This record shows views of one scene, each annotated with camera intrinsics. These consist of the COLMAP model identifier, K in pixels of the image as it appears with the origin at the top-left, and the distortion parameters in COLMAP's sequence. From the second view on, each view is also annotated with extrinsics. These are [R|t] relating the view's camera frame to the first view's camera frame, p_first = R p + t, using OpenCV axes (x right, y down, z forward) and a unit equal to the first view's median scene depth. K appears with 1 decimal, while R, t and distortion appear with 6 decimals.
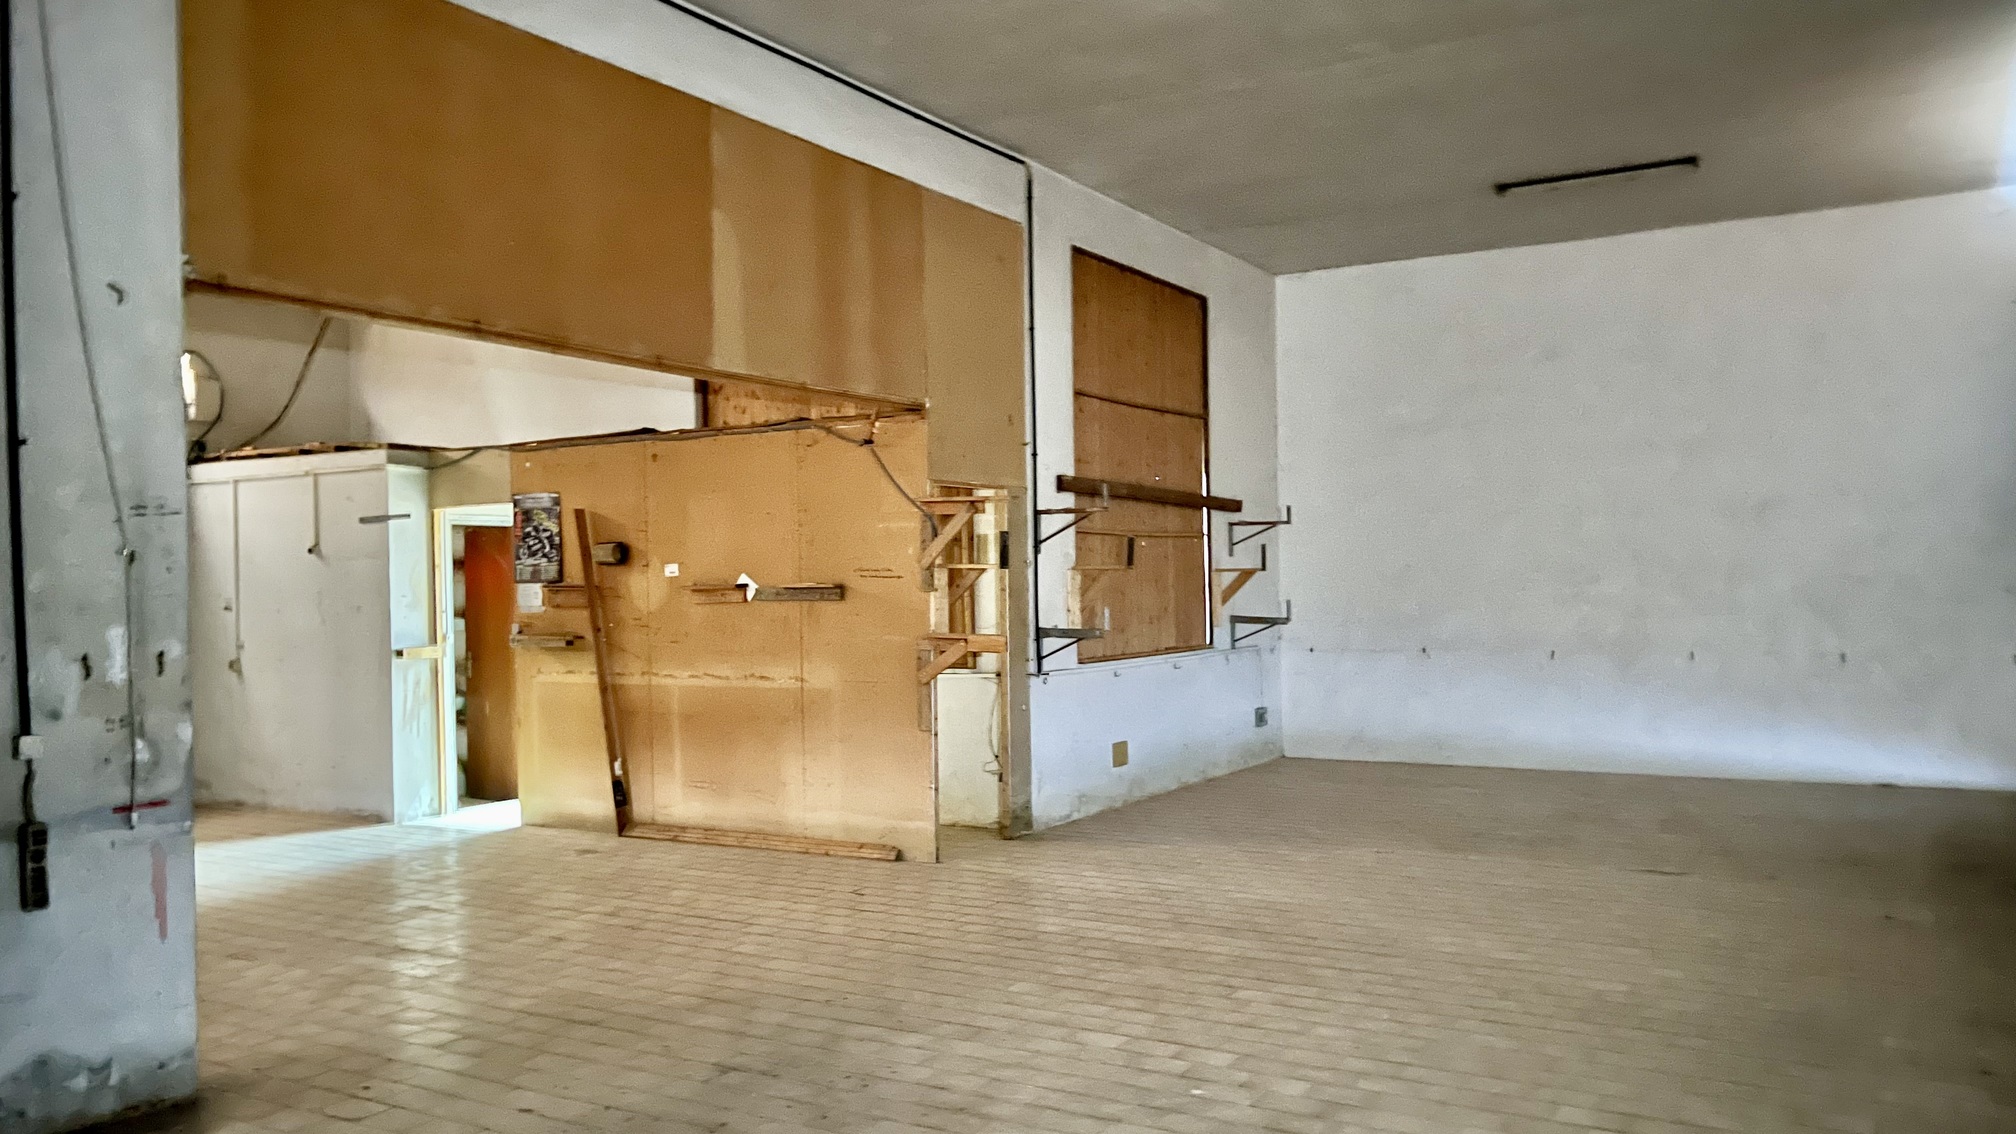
lens RADIAL K [[1508.7, 0, 1008.0], [0, 1508.7, 567.0], [0, 0, 1]] dist [0.092846, -0.102711]
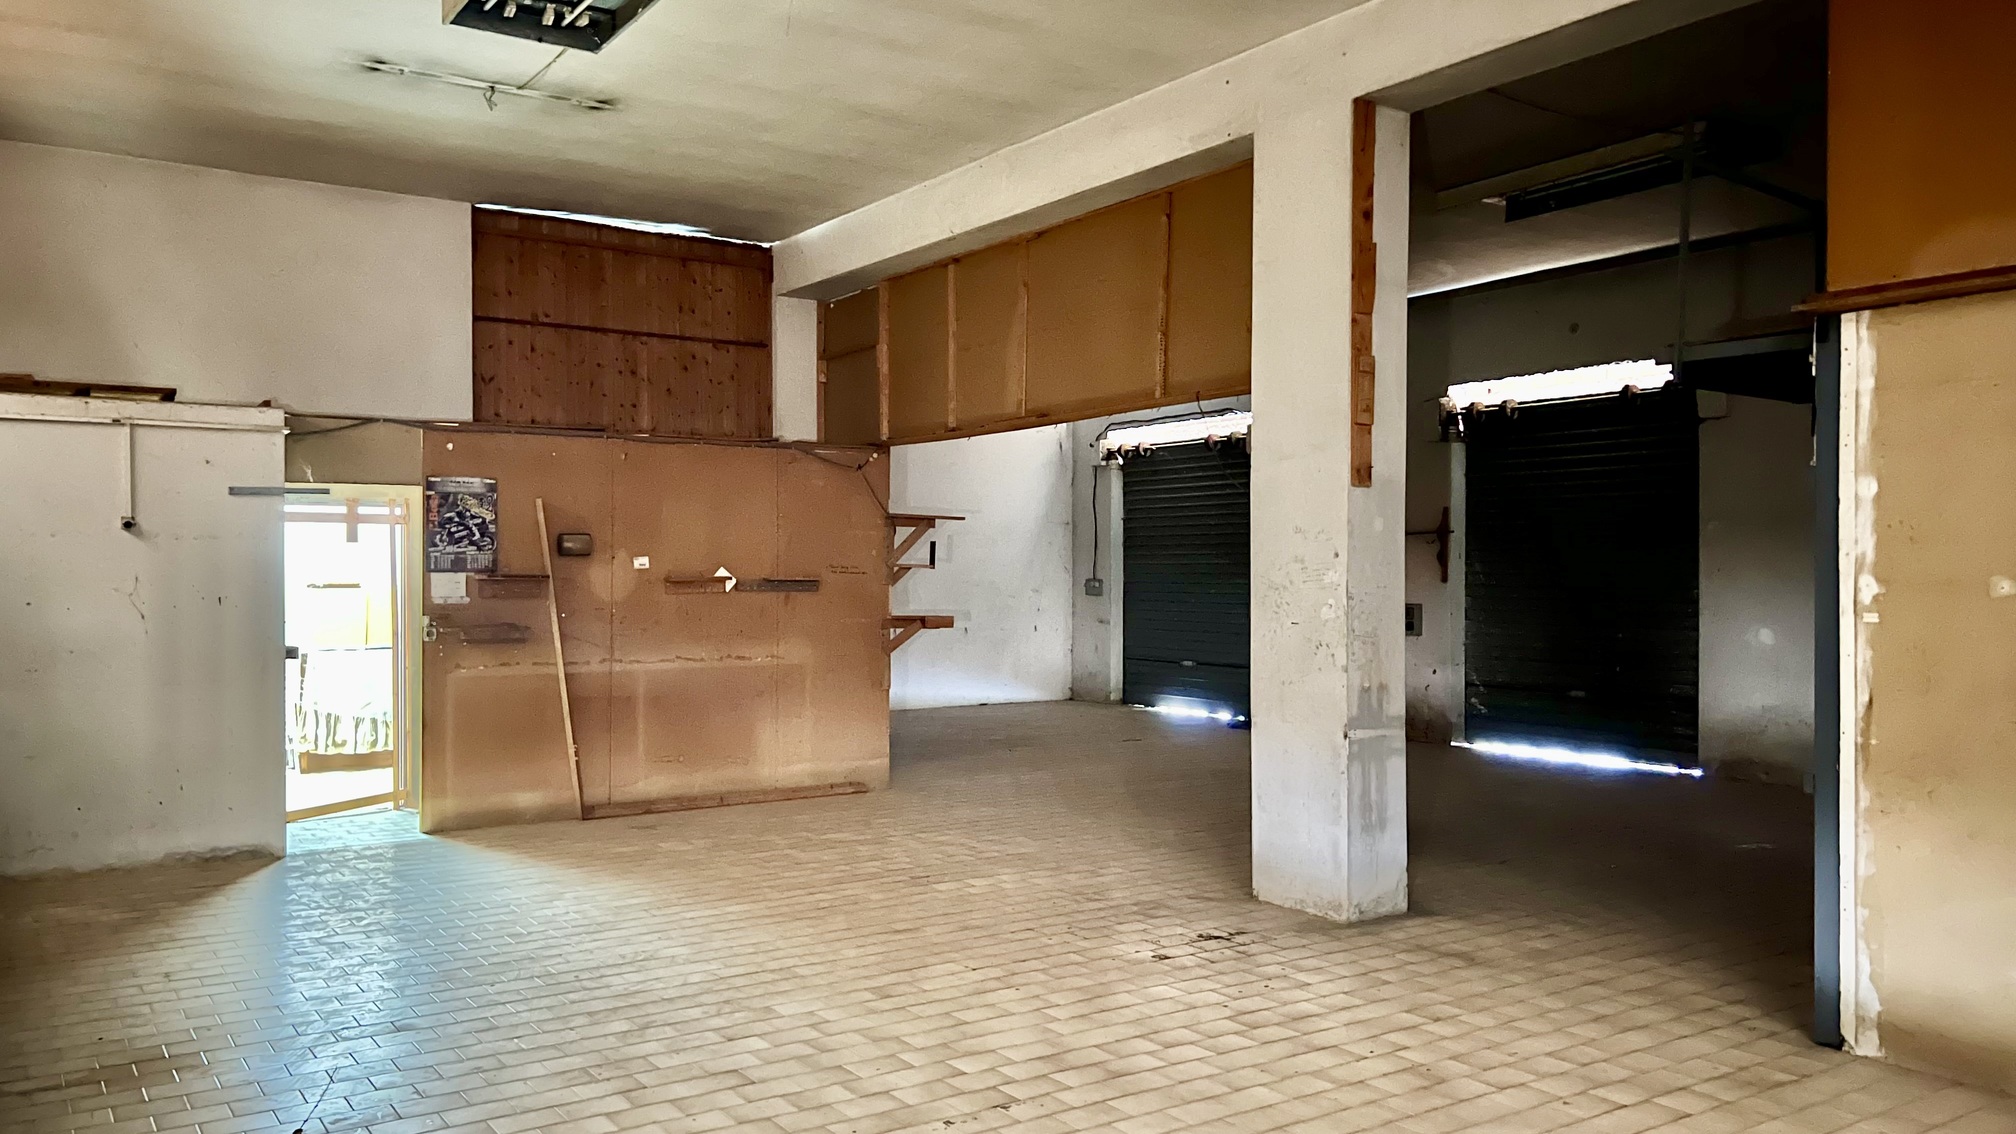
lens RADIAL K [[1508.7, 0, 1008.0], [0, 1508.7, 567.0], [0, 0, 1]] dist [0.092846, -0.102711]
pose [[0.436640, 0.014470, 0.899520, -1.022094], [-0.022668, 0.999730, -0.005079, 0.004416], [-0.899351, -0.018172, 0.436850, 0.284474]]
